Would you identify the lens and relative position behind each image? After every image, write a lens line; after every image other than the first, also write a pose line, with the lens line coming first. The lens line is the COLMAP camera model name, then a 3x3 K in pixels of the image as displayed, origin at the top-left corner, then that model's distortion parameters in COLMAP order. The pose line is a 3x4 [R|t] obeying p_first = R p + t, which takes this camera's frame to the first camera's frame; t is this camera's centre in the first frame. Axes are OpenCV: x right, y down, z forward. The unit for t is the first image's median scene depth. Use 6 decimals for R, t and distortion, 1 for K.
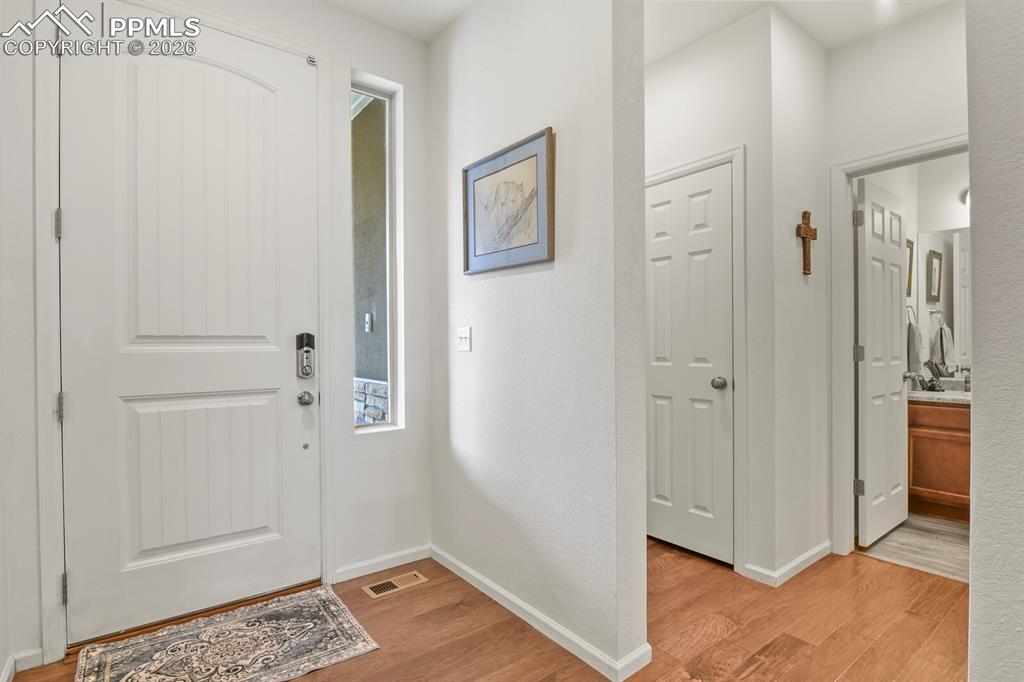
lens RADIAL K [[508.9, 0, 512.0], [0, 508.9, 341.0], [0, 0, 1]] dist [-0.018783, 0.000756]
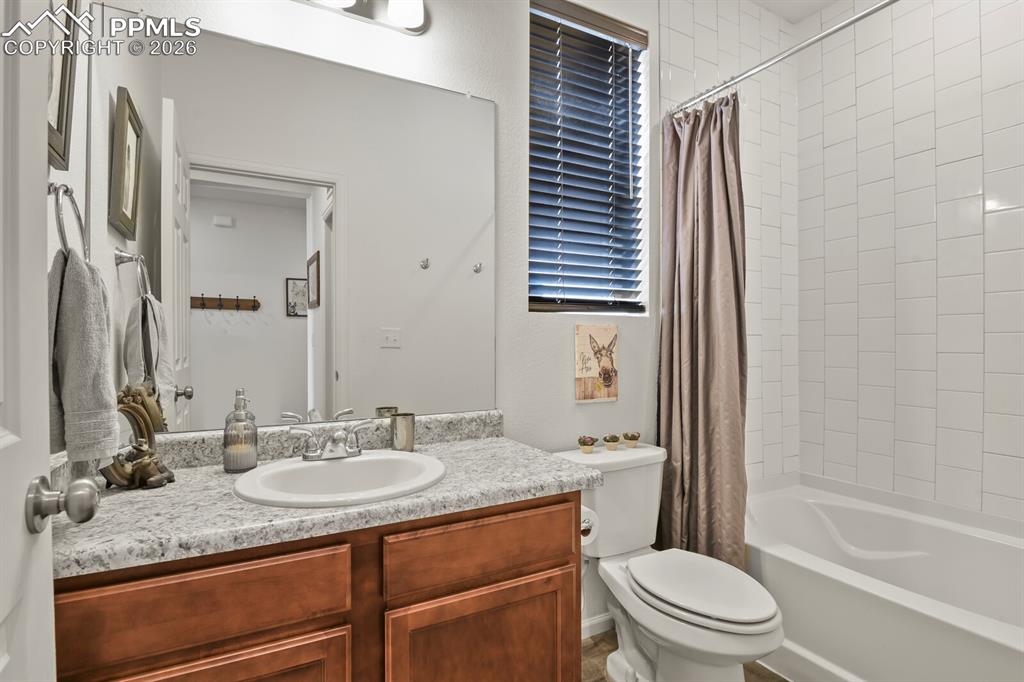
lens RADIAL K [[506.3, 0, 512.7], [0, 506.3, 344.4], [0, 0, 1]] dist [-0.007859, -0.005892]
pose [[0.164080, 0.002470, 0.986444, 0.562213], [0.002950, 0.999991, -0.002995, 0.013215], [-0.986443, 0.003401, 0.164072, 0.713161]]
